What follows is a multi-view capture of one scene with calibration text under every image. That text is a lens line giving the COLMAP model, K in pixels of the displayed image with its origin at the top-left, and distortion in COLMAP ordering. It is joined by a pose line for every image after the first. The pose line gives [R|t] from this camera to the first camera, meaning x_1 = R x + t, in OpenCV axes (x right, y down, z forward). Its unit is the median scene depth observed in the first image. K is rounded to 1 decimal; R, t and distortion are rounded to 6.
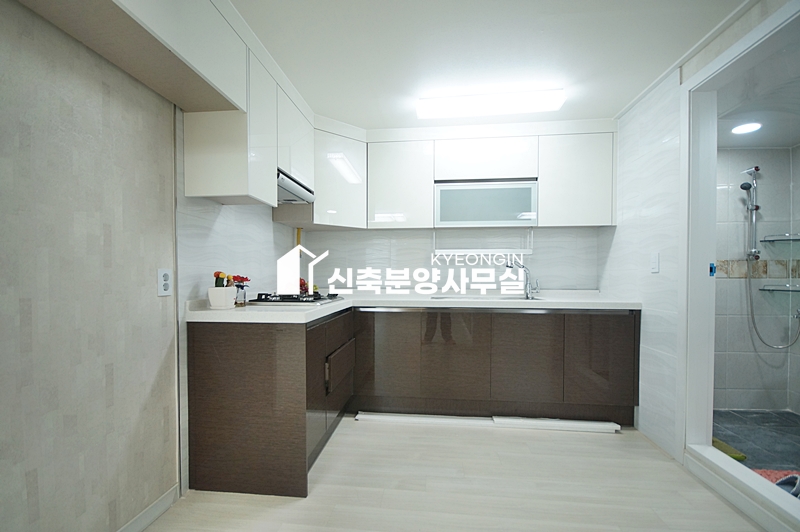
lens RADIAL K [[366.2, 0, 397.9], [0, 366.2, 283.0], [0, 0, 1]] dist [0.000858, 0.028872]
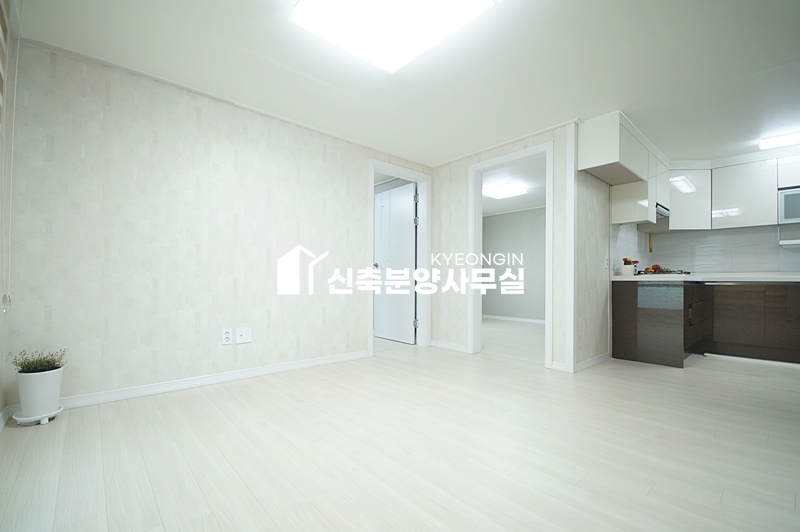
lens RADIAL K [[351.5, 0, 396.7], [0, 351.5, 281.0], [0, 0, 1]] dist [0.022800, -0.019518]
pose [[0.739270, 0.002929, -0.673403, -0.084846], [-0.018583, 0.999698, -0.016052, 0.132105], [0.673153, 0.024380, 0.739101, -1.127327]]
